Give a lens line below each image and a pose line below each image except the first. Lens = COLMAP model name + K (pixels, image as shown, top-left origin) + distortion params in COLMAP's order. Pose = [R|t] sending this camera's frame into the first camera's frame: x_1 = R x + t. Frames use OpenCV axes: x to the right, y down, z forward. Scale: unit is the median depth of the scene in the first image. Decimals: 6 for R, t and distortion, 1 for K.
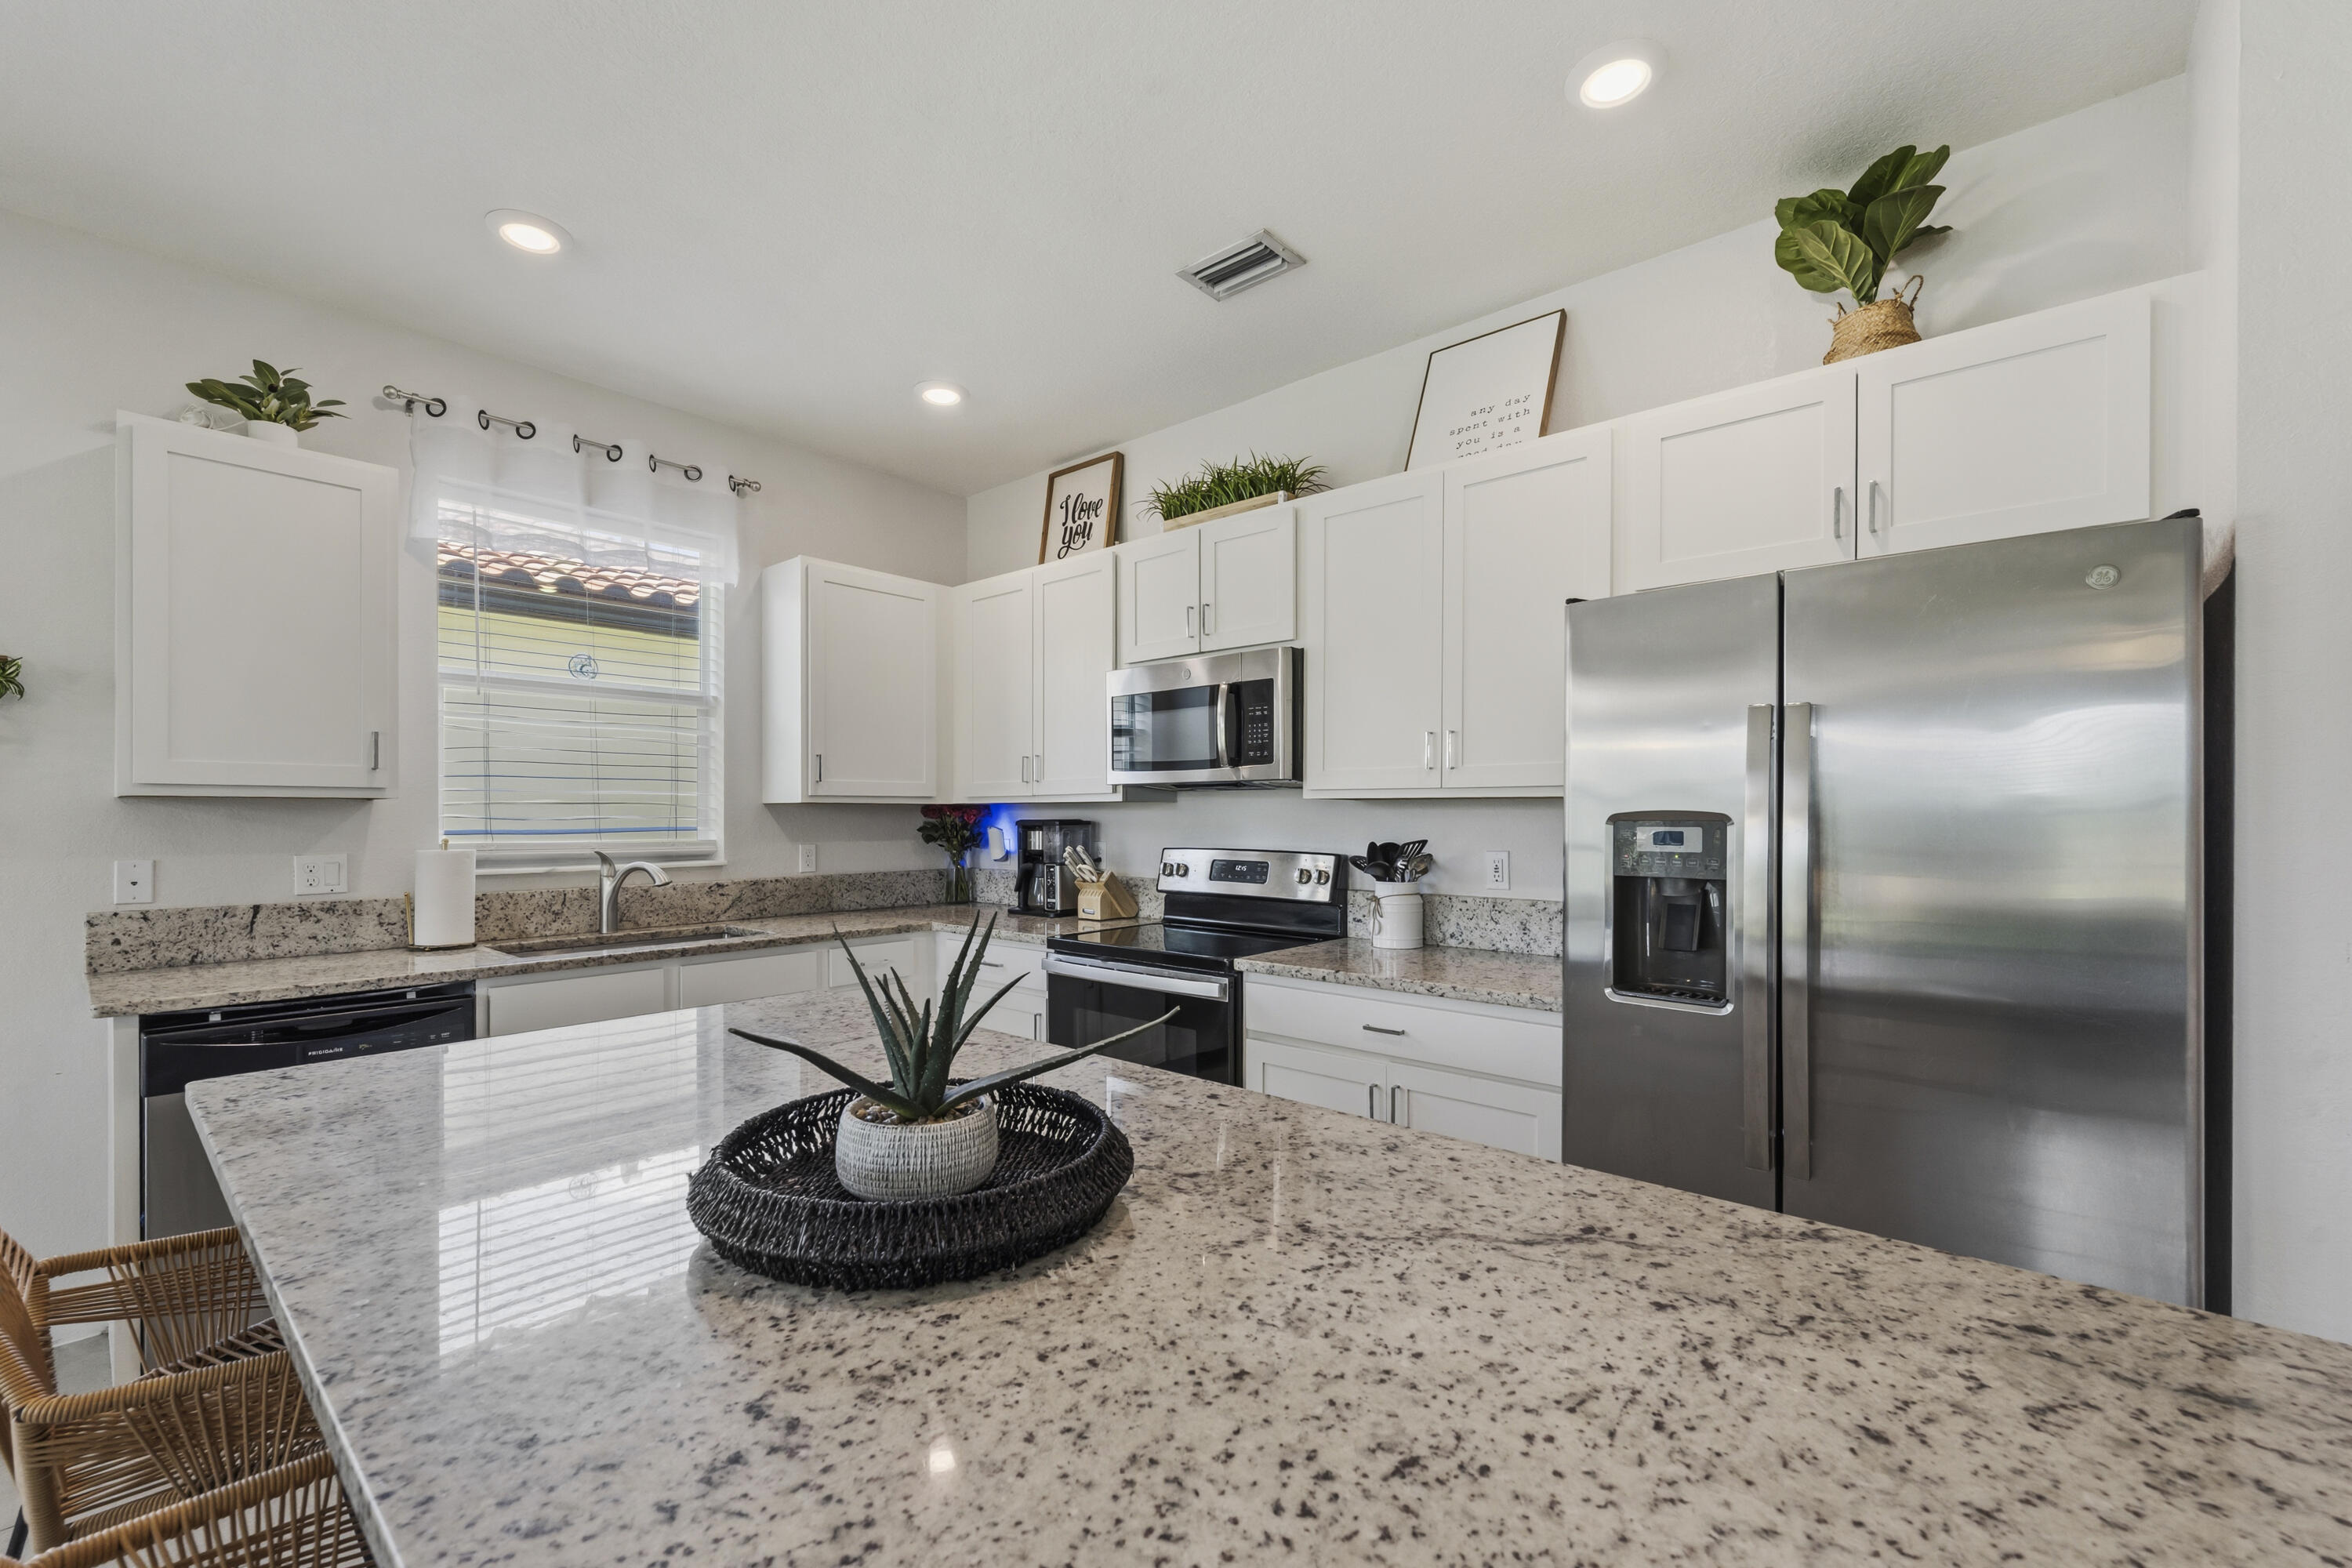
lens RADIAL K [[968.8, 0, 1175.3], [0, 968.8, 816.4], [0, 0, 1]] dist [-0.003005, -0.000752]
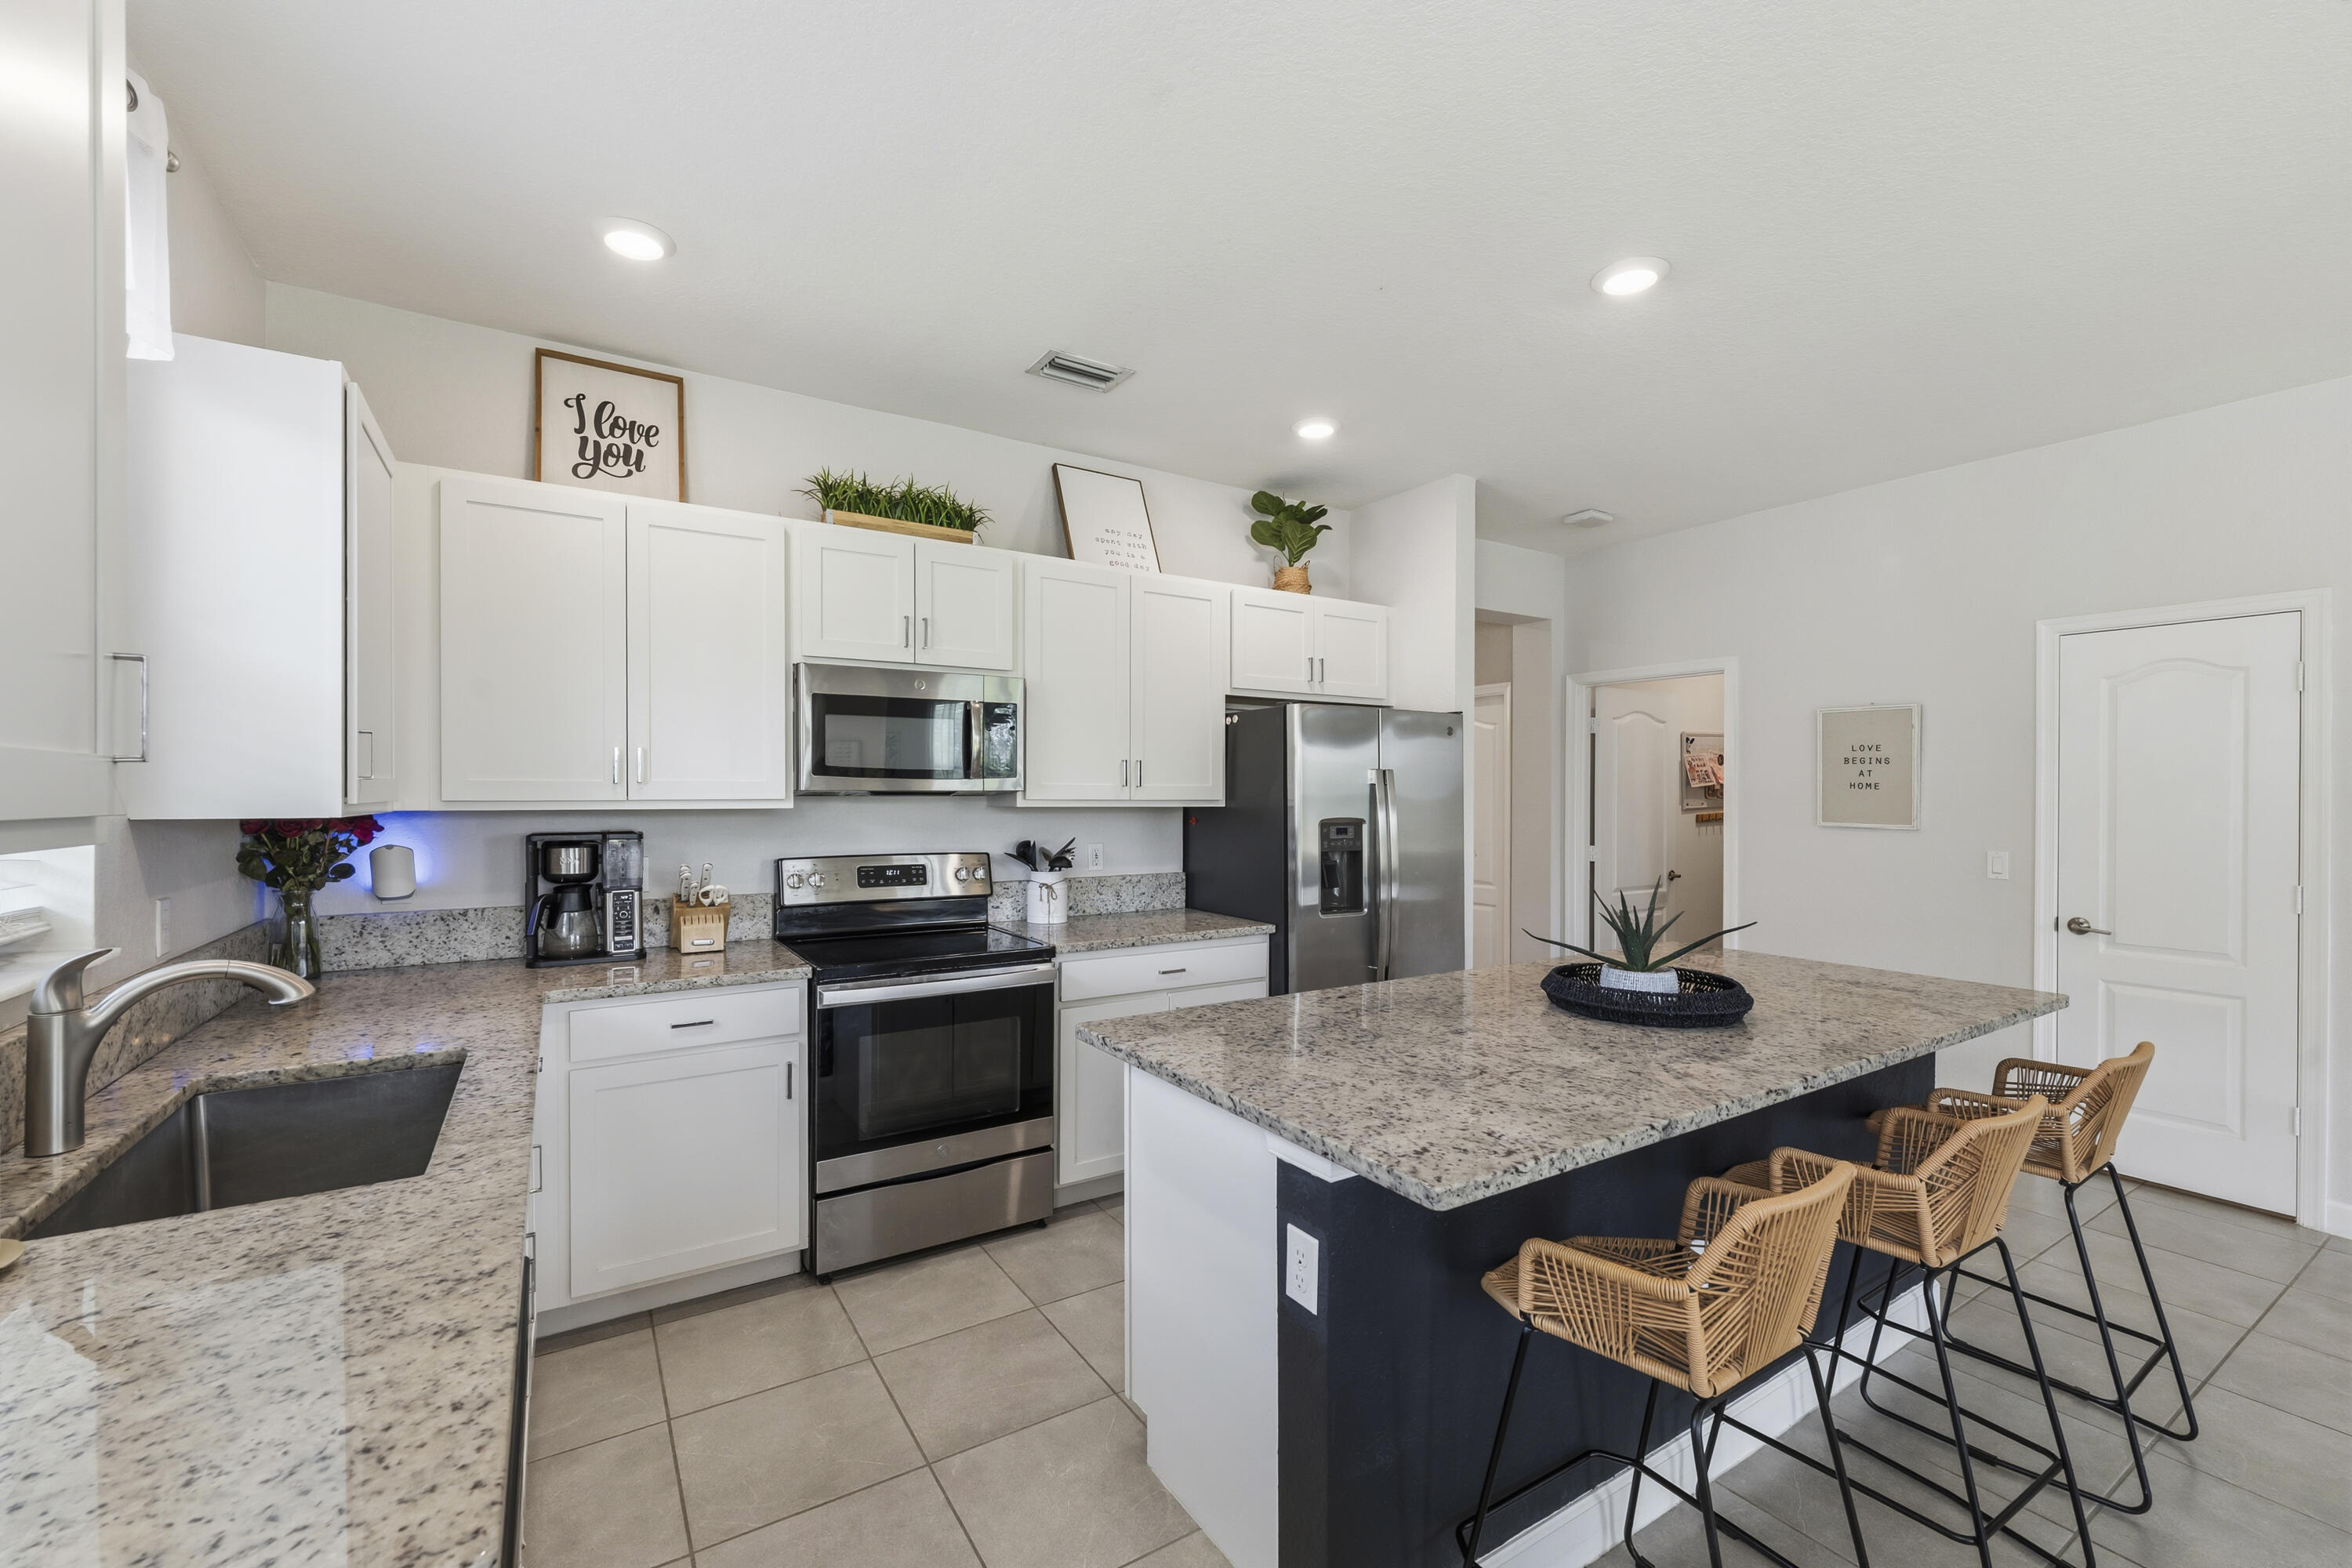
lens RADIAL K [[968.8, 0, 1183.1], [0, 968.8, 795.4], [0, 0, 1]] dist [-0.003005, -0.000752]
pose [[0.273817, 0.000472, 0.961782, -0.897288], [-0.000788, 1.000000, -0.000267, -0.030428], [-0.961781, -0.000685, 0.273817, 0.454845]]
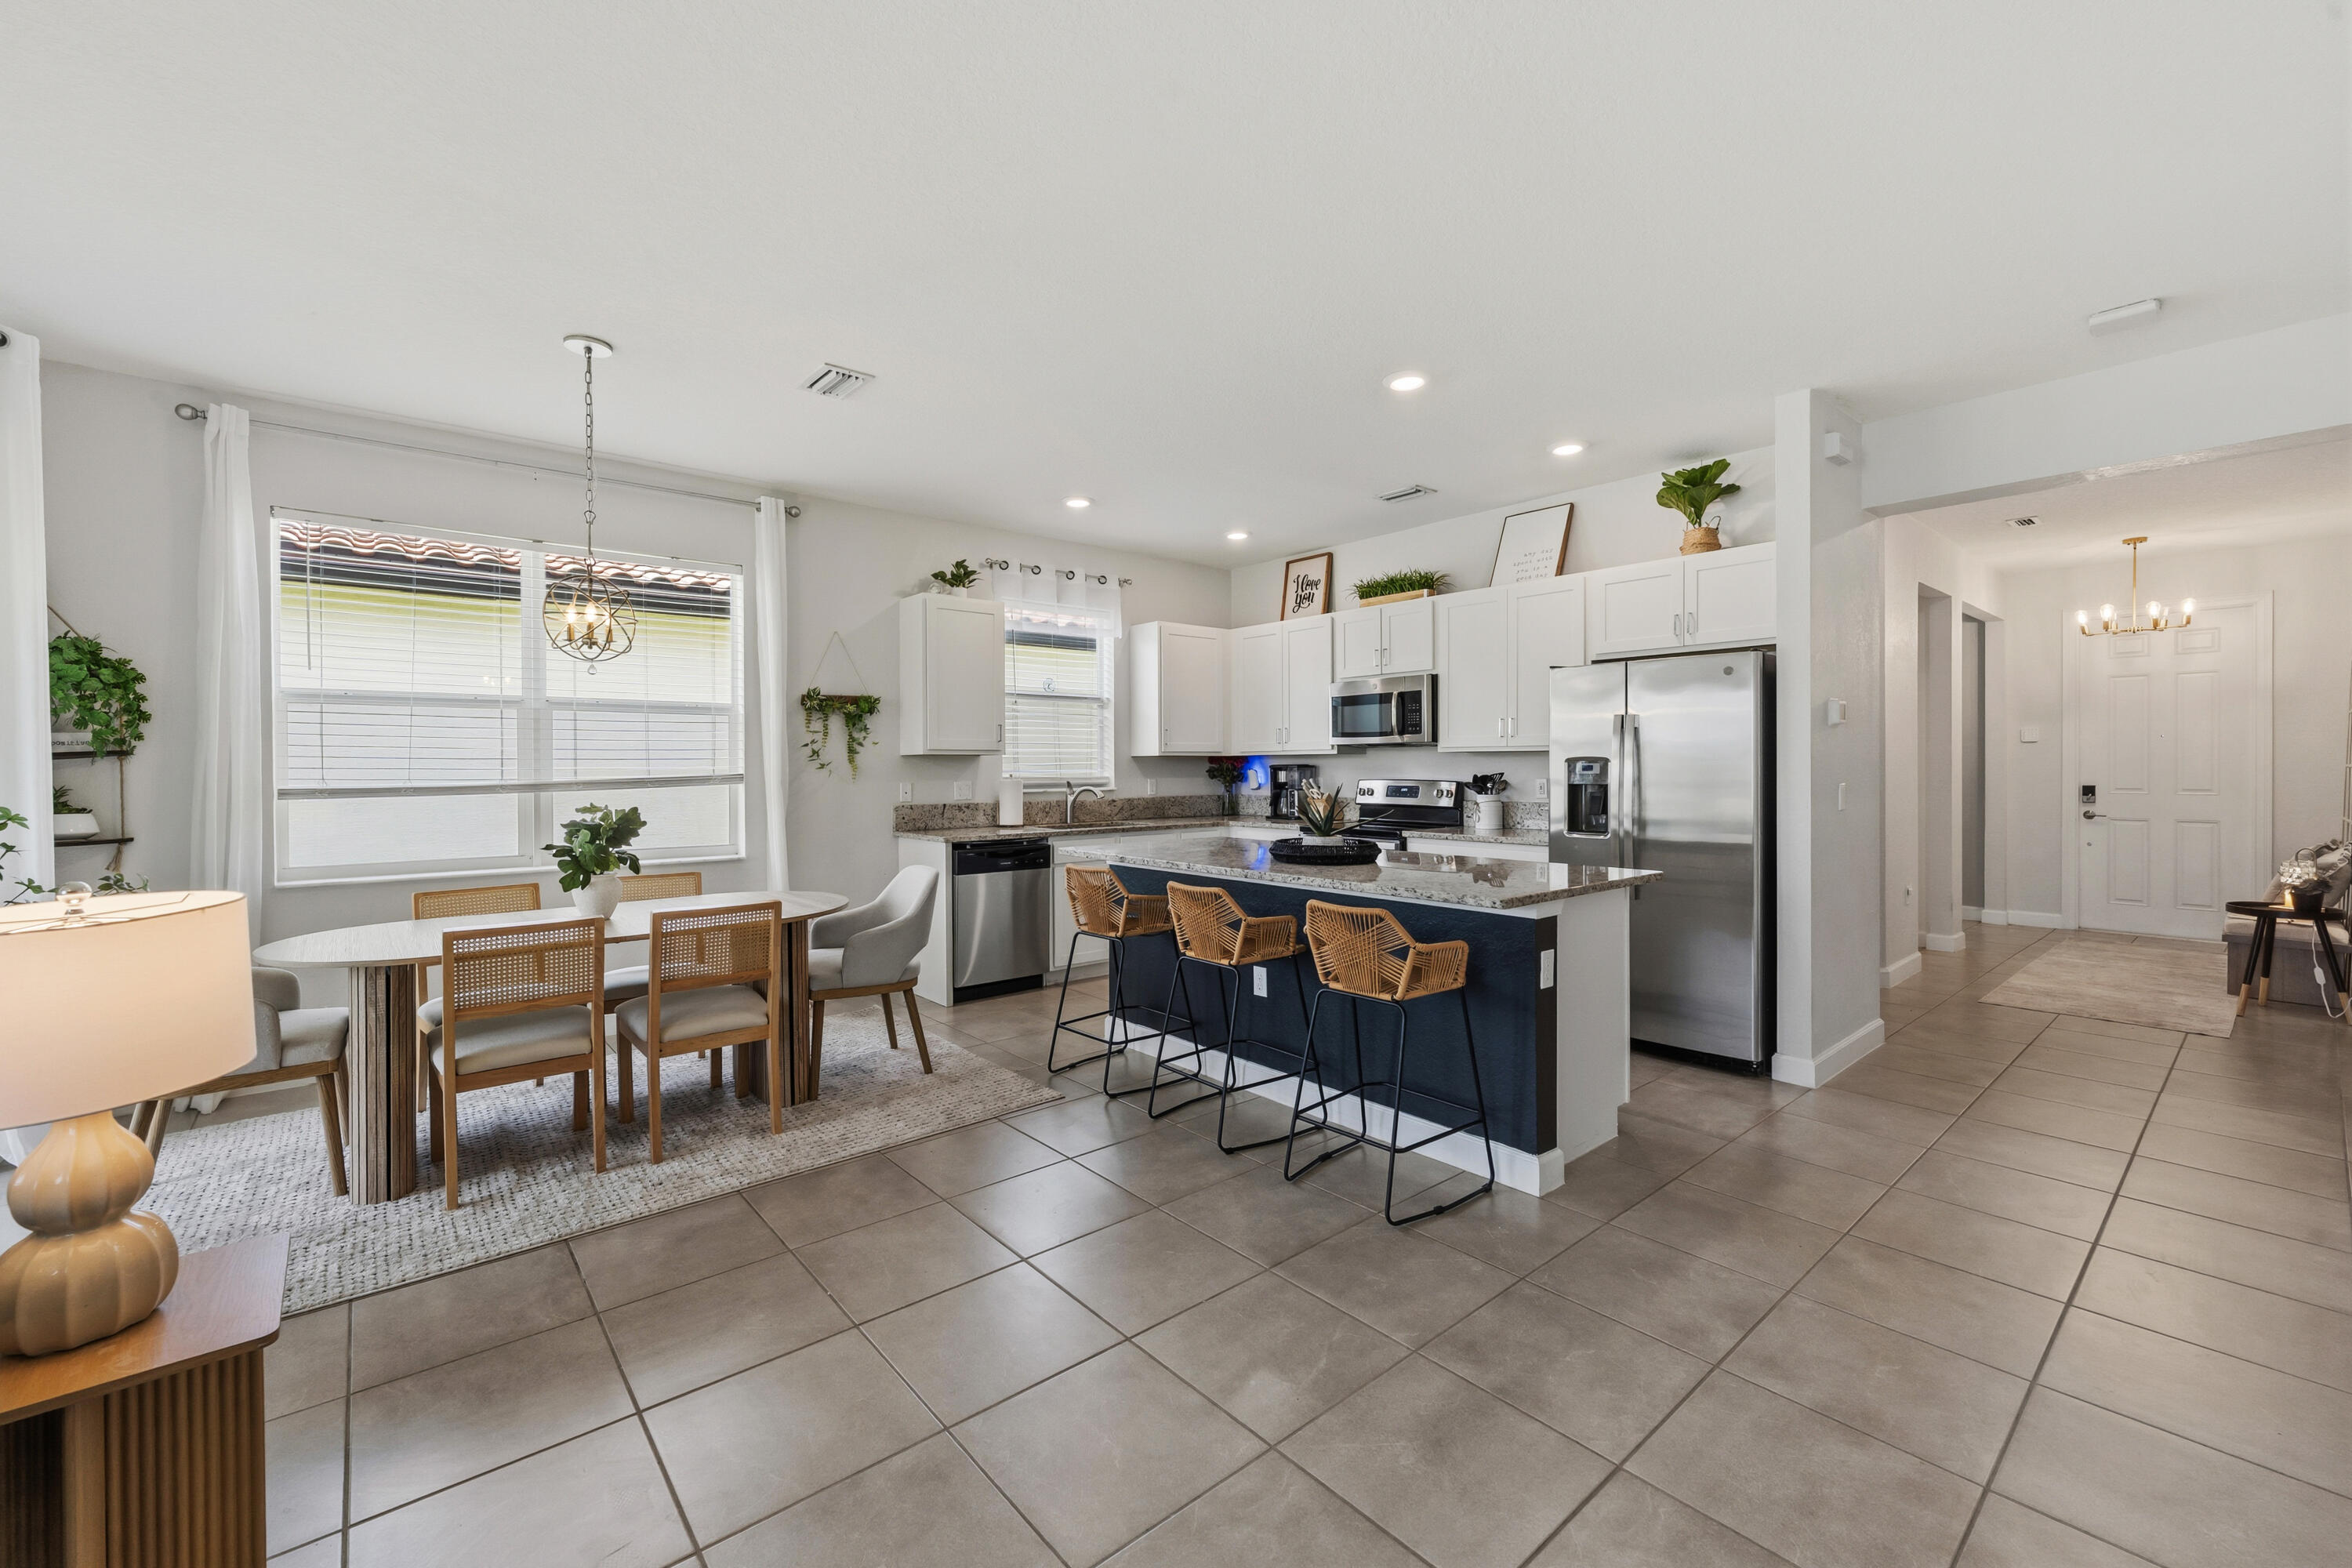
lens RADIAL K [[968.8, 0, 1174.8], [0, 968.8, 764.3], [0, 0, 1]] dist [-0.003005, -0.000752]
pose [[0.988370, -0.004889, -0.151987, -0.087713], [0.004509, 0.999986, -0.002843, 0.009024], [0.151999, 0.002124, 0.988378, -0.932460]]
